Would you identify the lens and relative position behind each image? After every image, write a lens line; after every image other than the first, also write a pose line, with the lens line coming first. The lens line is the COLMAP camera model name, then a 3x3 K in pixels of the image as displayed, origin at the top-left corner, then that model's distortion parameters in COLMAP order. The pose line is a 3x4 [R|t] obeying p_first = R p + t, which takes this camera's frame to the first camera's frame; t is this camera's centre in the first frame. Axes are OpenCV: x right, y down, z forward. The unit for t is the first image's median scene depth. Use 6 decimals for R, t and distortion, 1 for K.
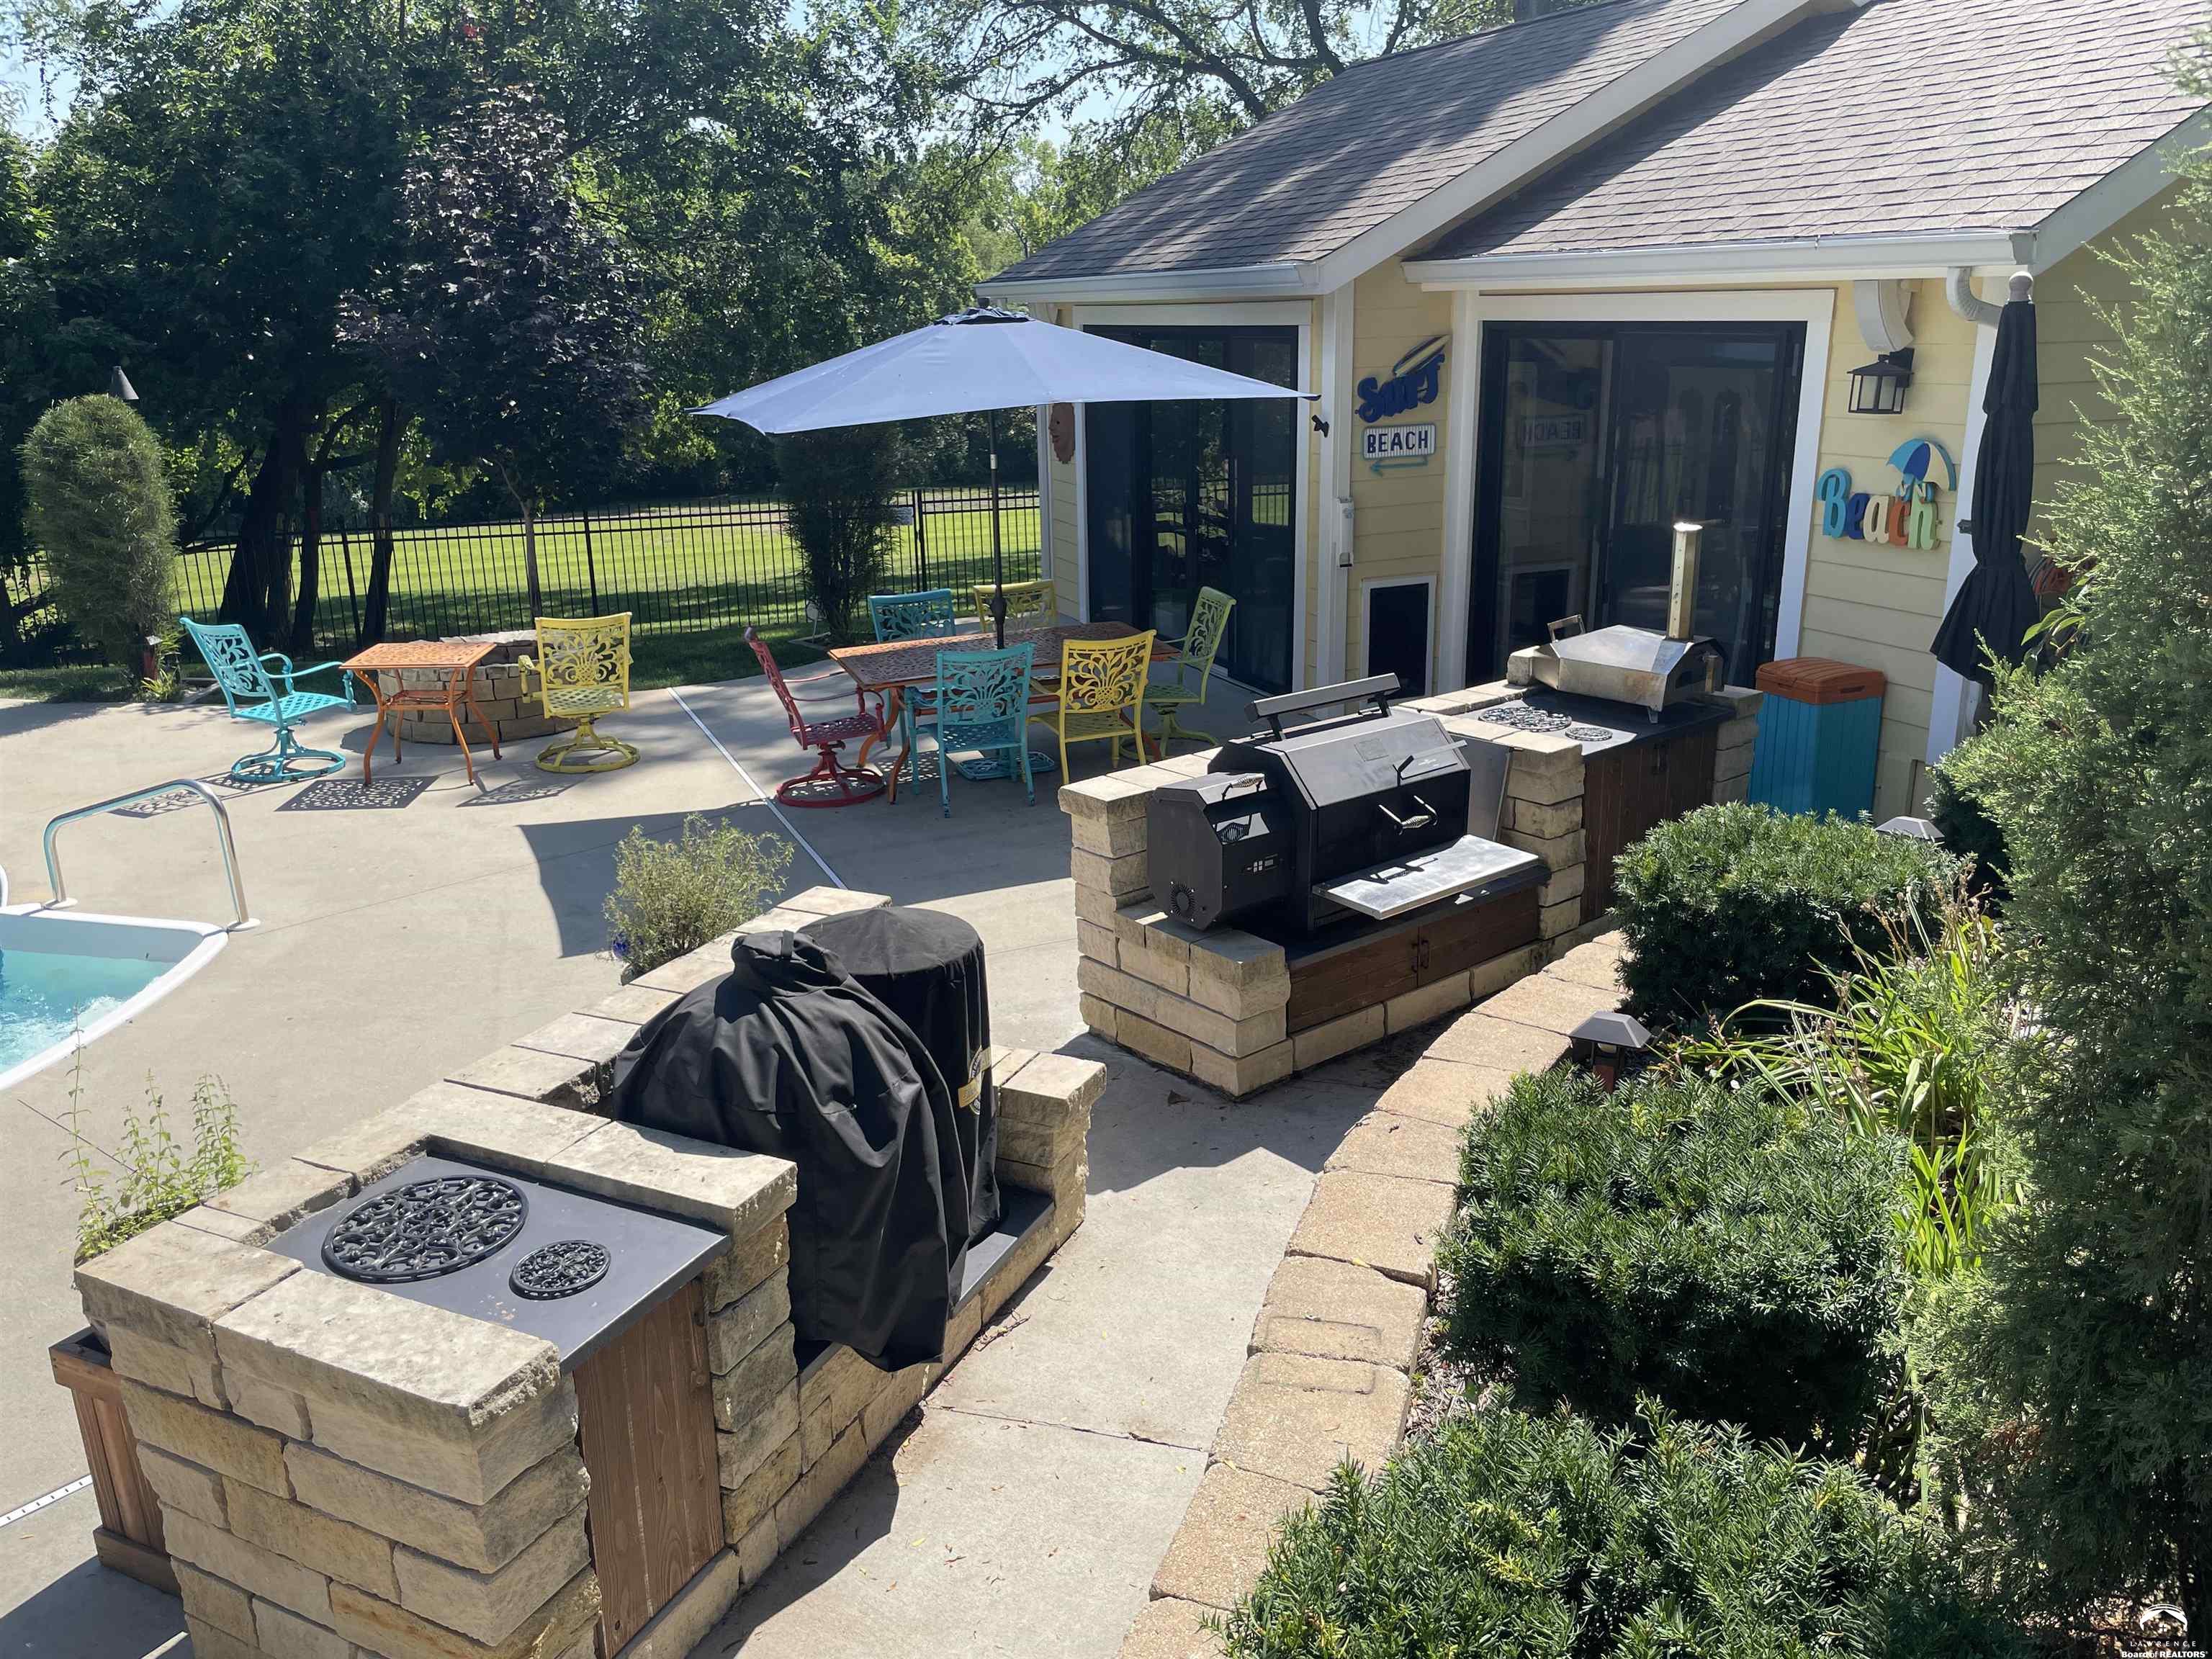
lens RADIAL K [[1680.1, 0, 1107.2], [0, 1680.1, 815.2], [0, 0, 1]] dist [0.062844, -0.089746]
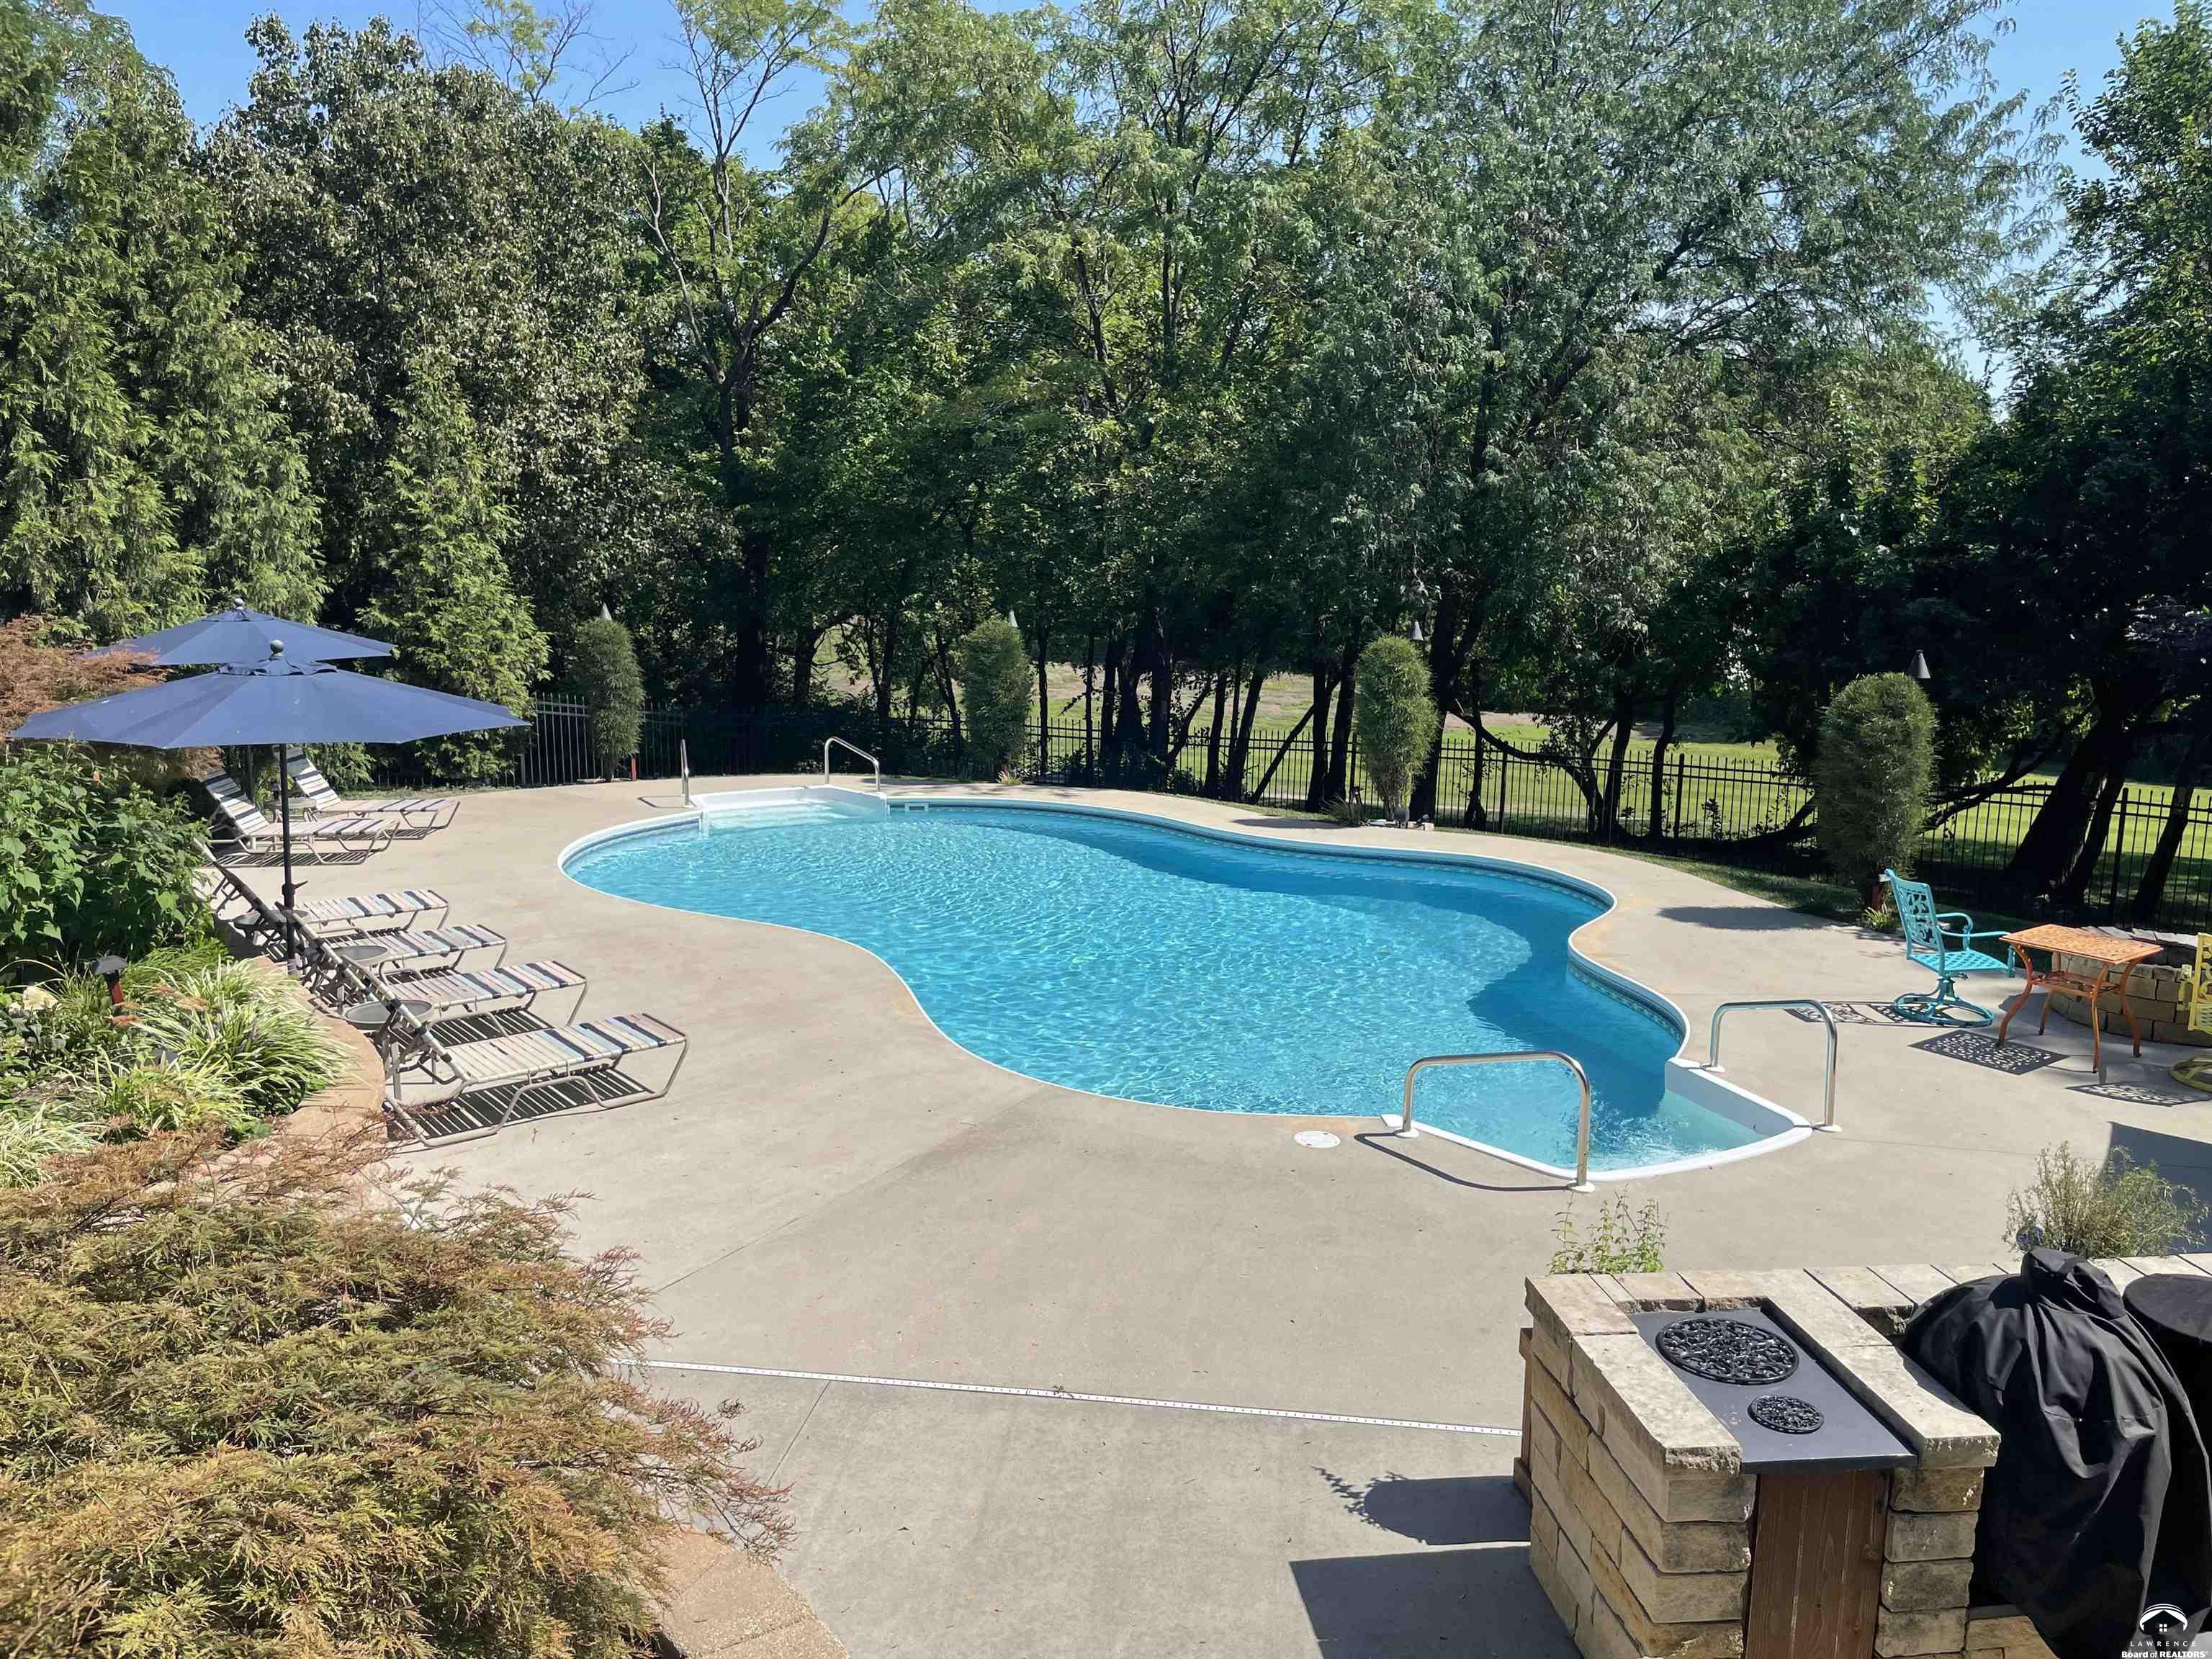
lens RADIAL K [[1680.1, 0, 1102.3], [0, 1680.1, 832.3], [0, 0, 1]] dist [0.062844, -0.089746]
pose [[0.524580, 0.169652, -0.834287, 0.397916], [-0.266371, 0.963451, 0.028430, -0.071171], [0.808618, 0.207316, 0.550598, -0.276075]]
